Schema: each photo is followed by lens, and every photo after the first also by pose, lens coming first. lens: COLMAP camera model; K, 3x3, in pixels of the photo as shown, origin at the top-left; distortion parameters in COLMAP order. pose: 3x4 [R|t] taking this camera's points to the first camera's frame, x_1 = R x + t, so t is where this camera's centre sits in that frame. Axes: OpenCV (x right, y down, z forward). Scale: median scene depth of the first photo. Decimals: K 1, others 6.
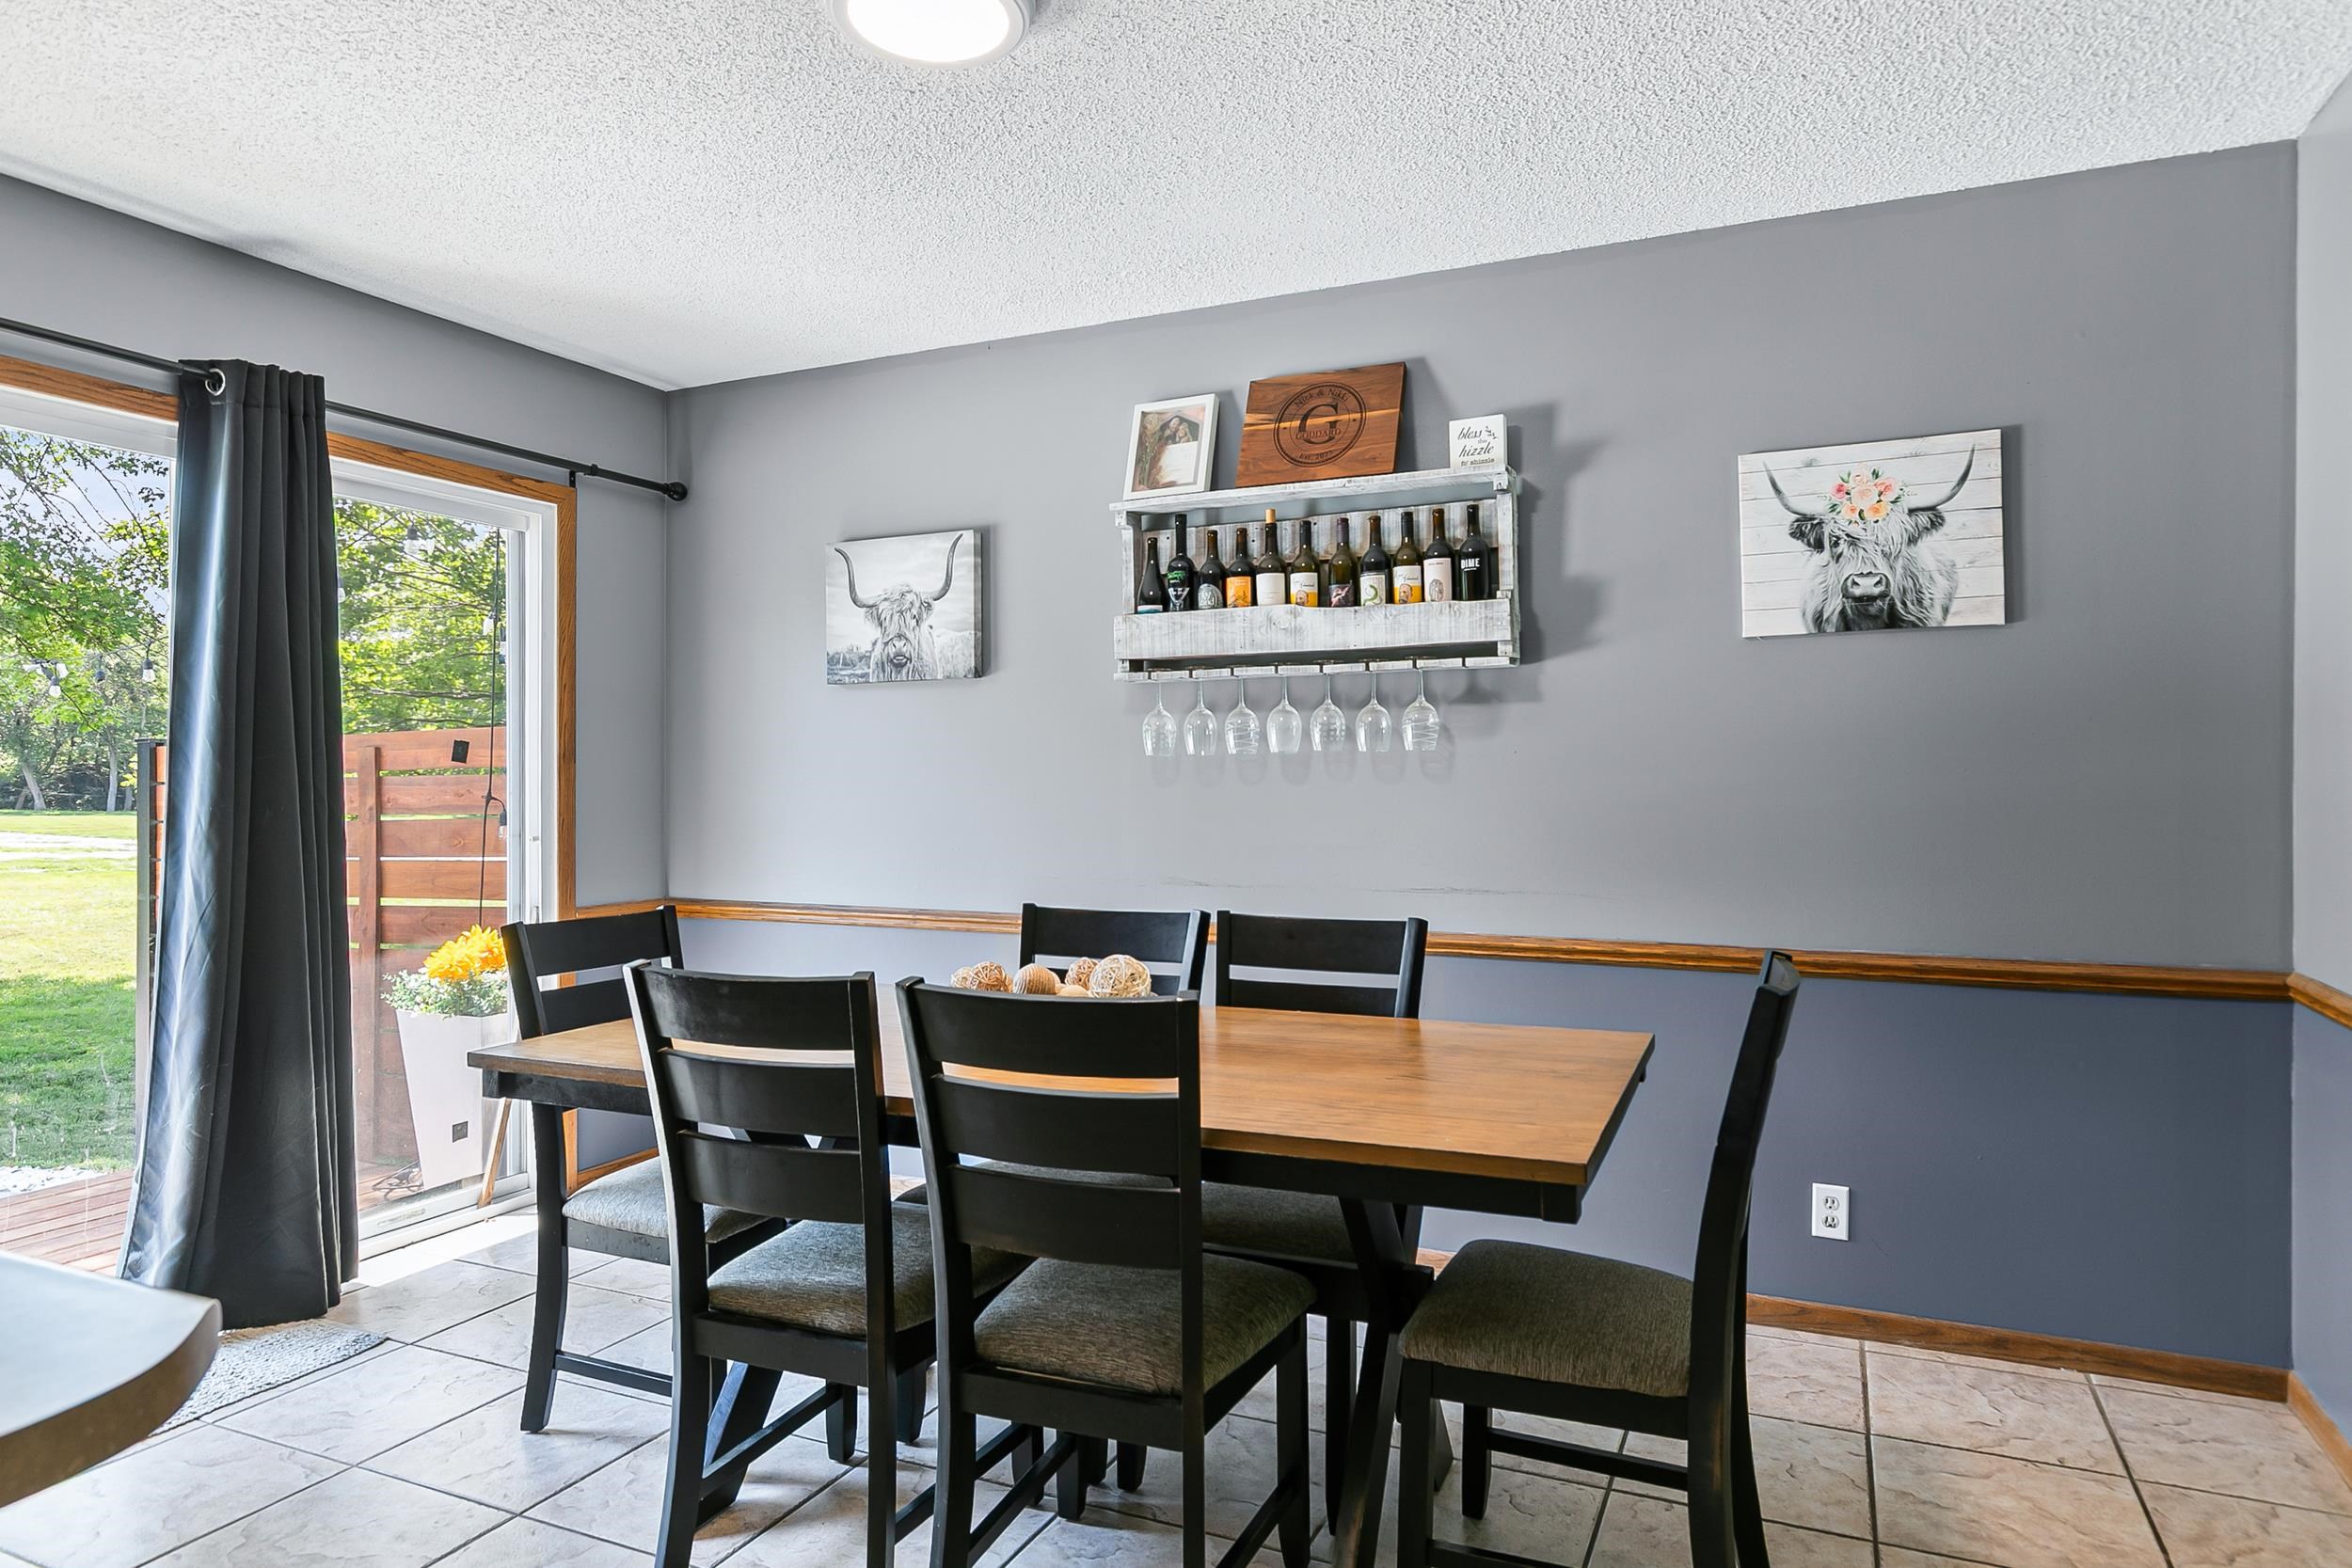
lens RADIAL K [[1457.6, 0, 1177.0], [0, 1457.6, 777.5], [0, 0, 1]] dist [0.023031, -0.001678]
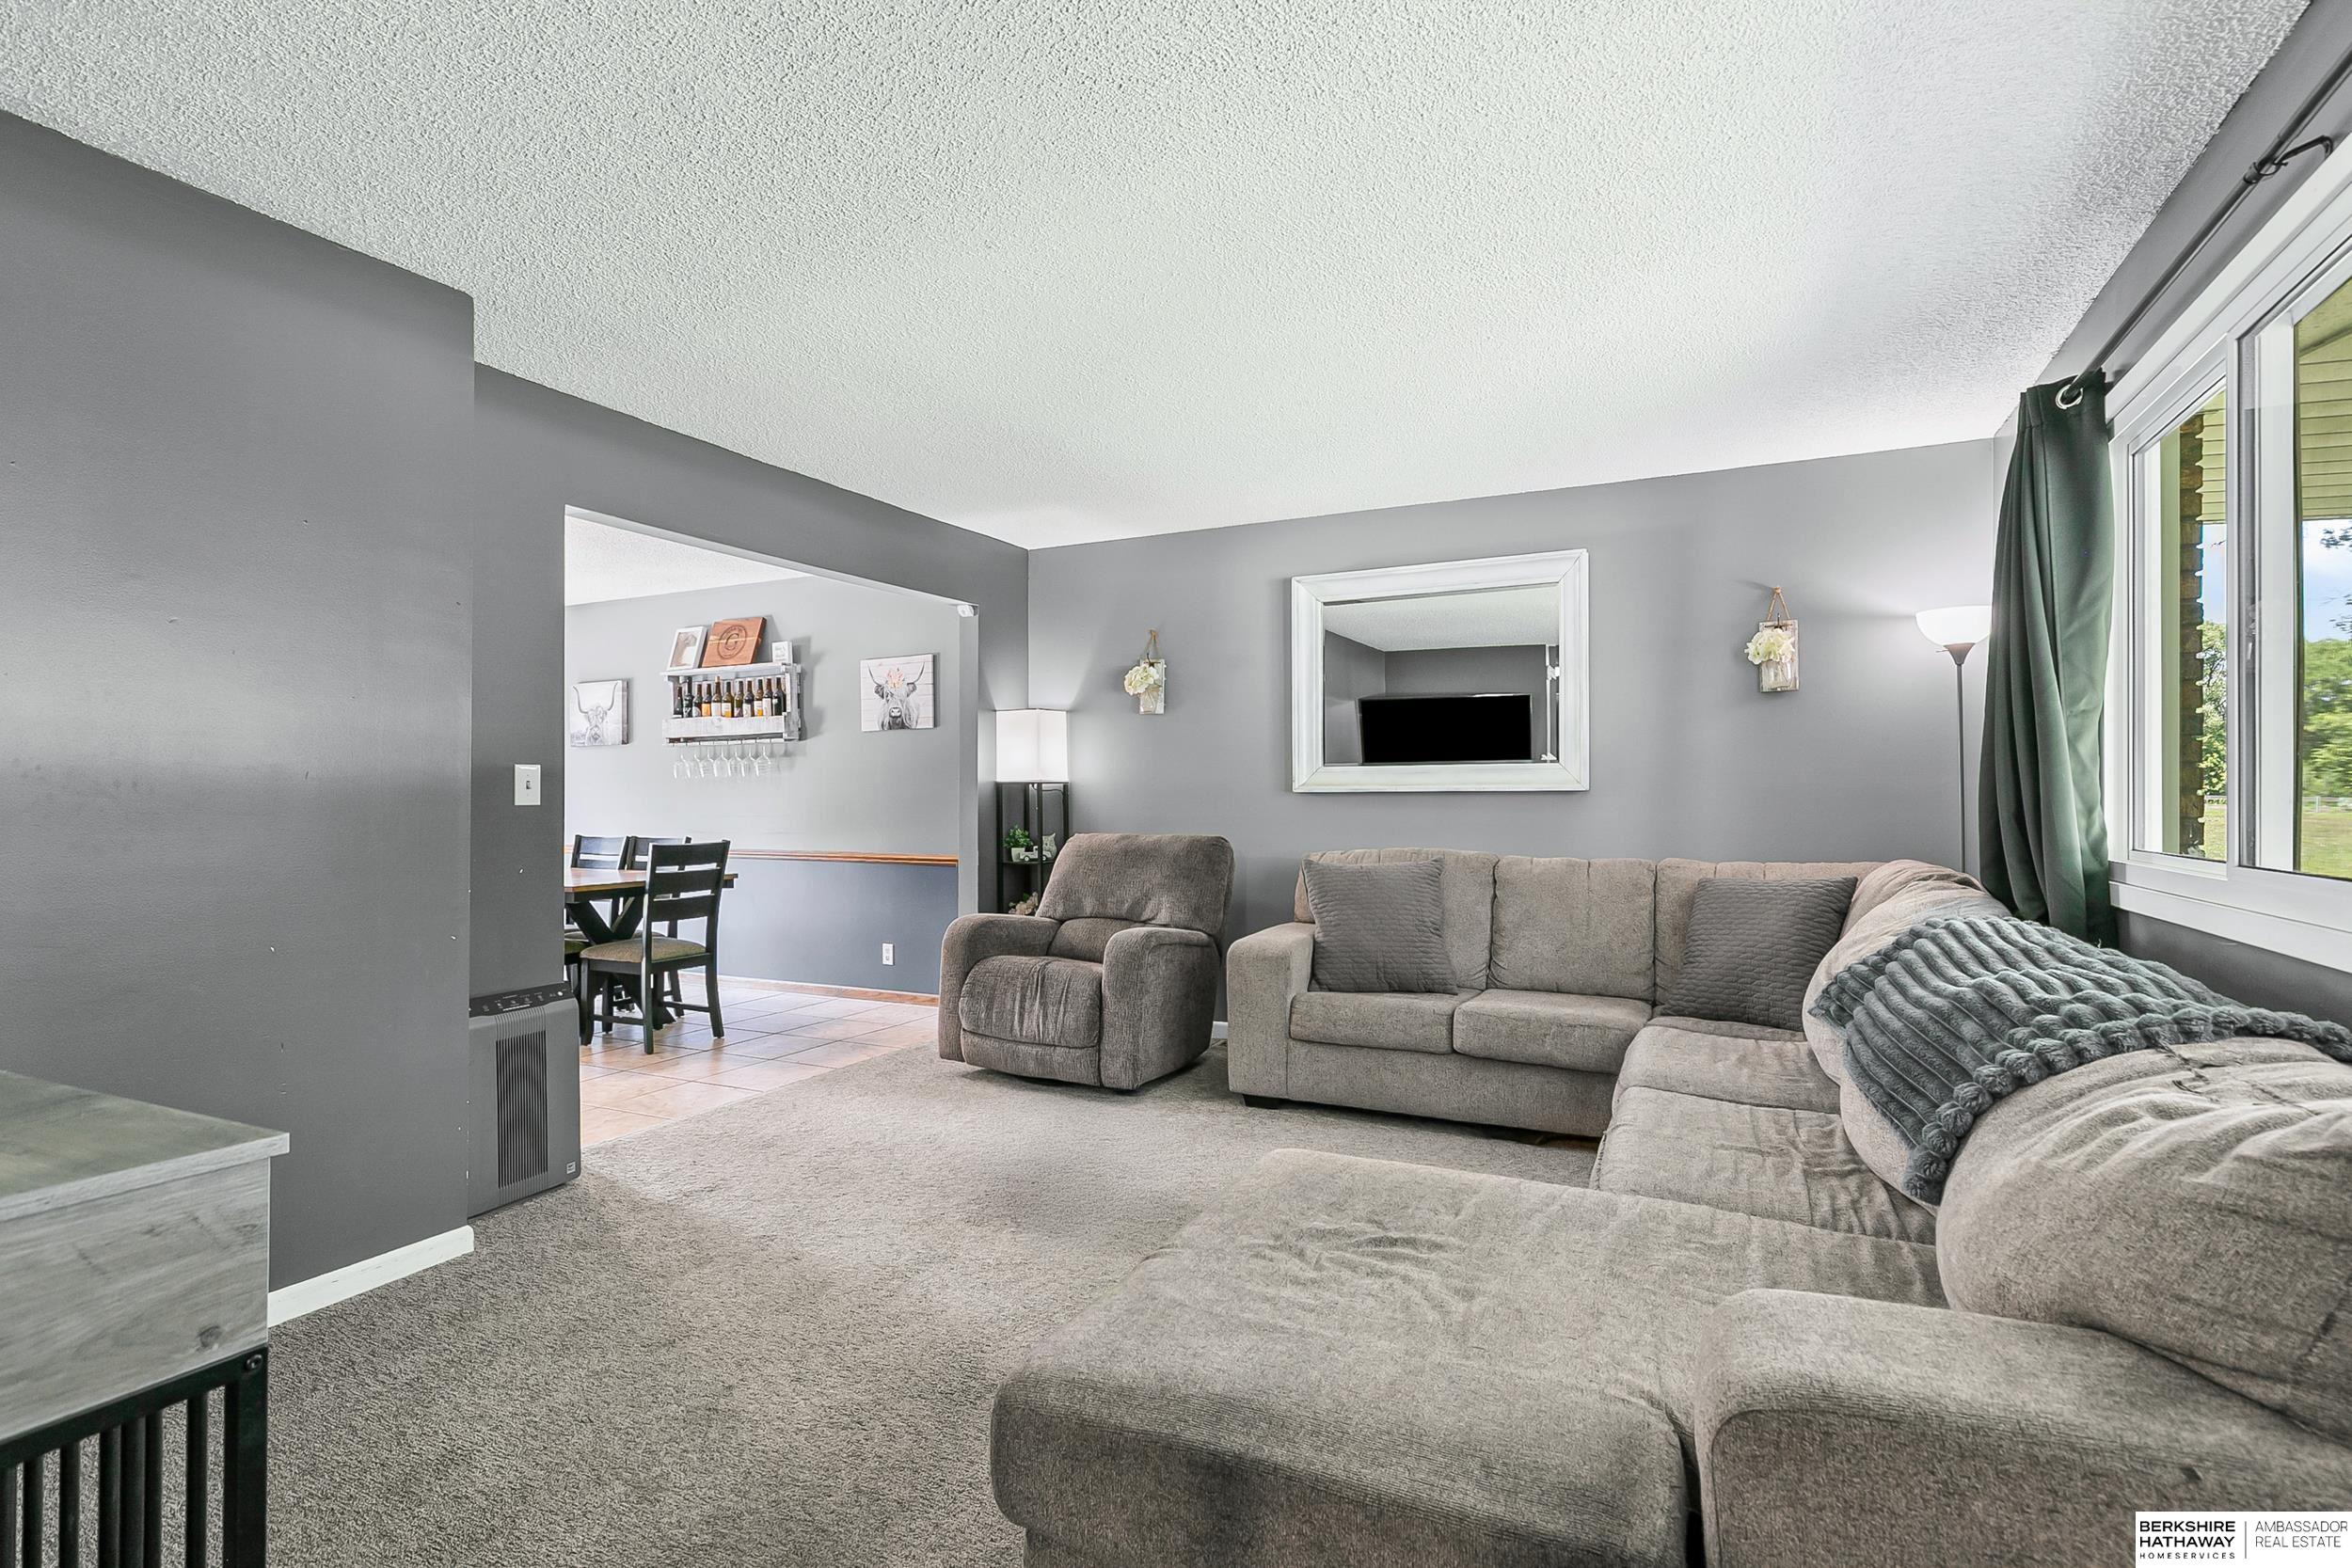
lens RADIAL K [[1147.1, 0, 1228.9], [0, 1147.1, 791.9], [0, 0, 1]] dist [0.012989, -0.001586]
pose [[0.999818, -0.003441, -0.018784, 1.011640], [0.003394, 0.999991, -0.002509, 0.016622], [0.018793, 0.002445, 0.999820, -0.949676]]
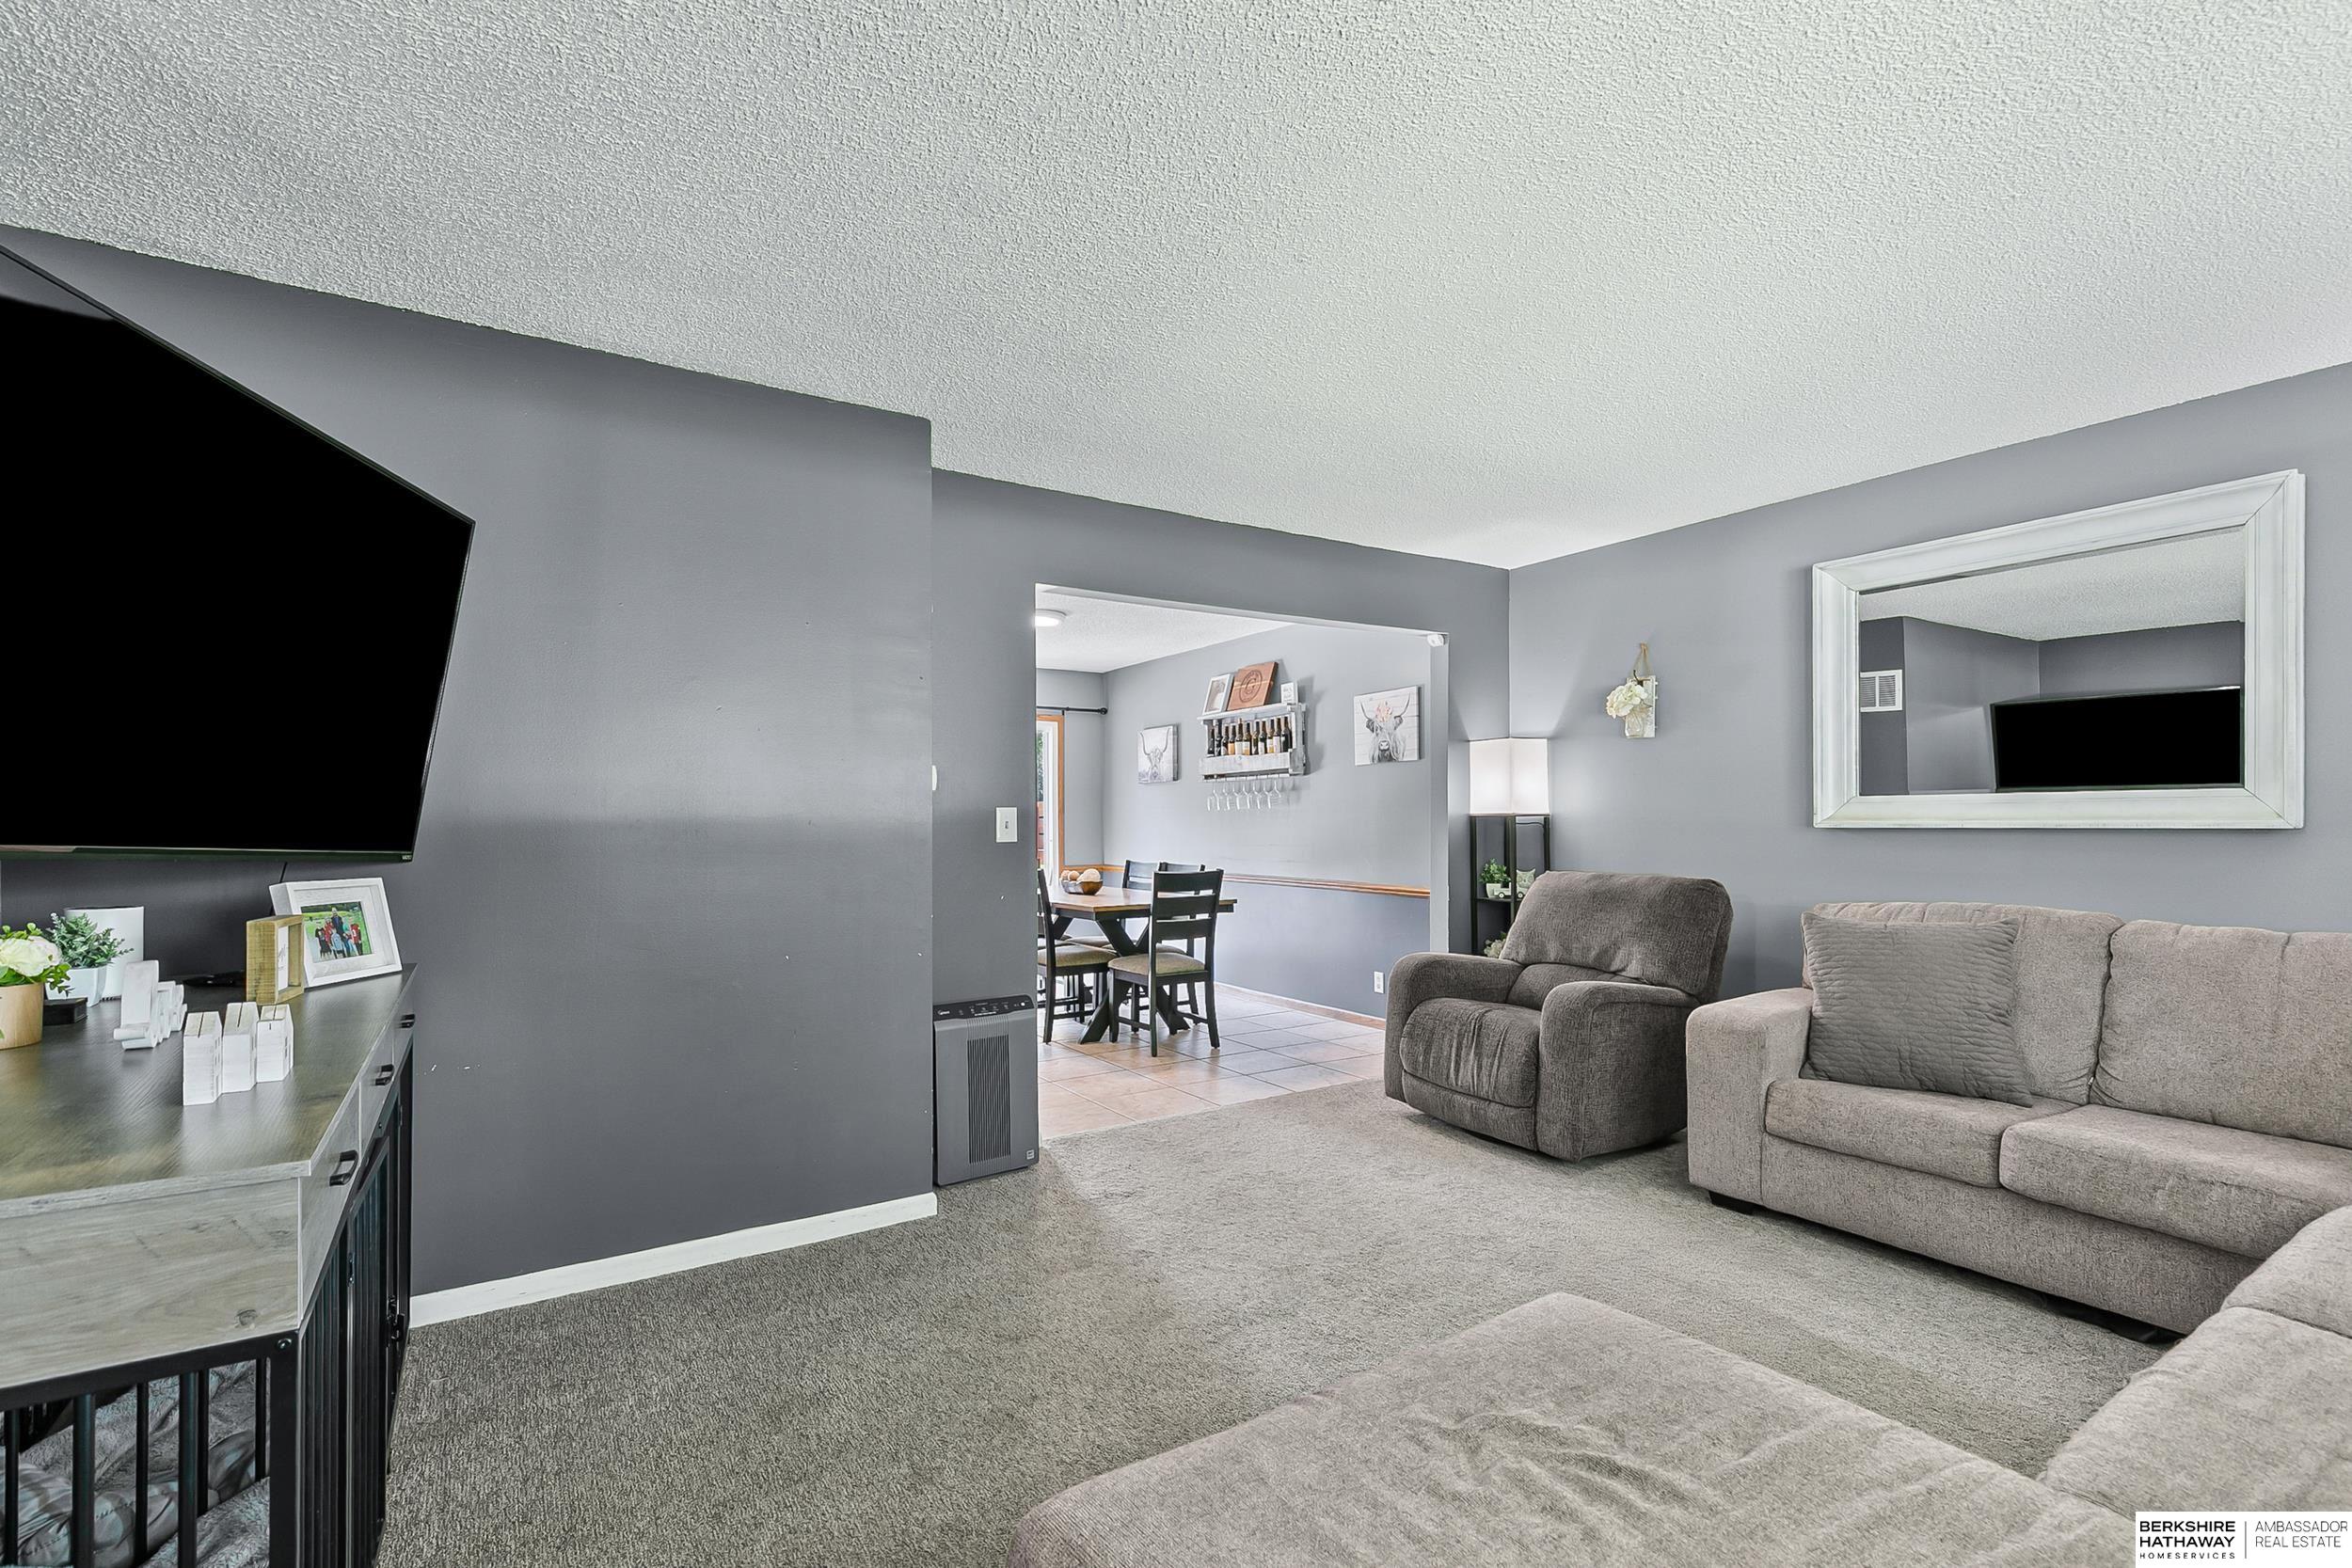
lens RADIAL K [[1113.0, 0, 1178.9], [0, 1113.0, 828.1], [0, 0, 1]] dist [0.014922, -0.003295]
pose [[0.837259, 0.000699, -0.546806, 1.158313], [0.004441, 0.999958, 0.008079, 0.000687], [0.546789, -0.009193, 0.837220, -0.819152]]
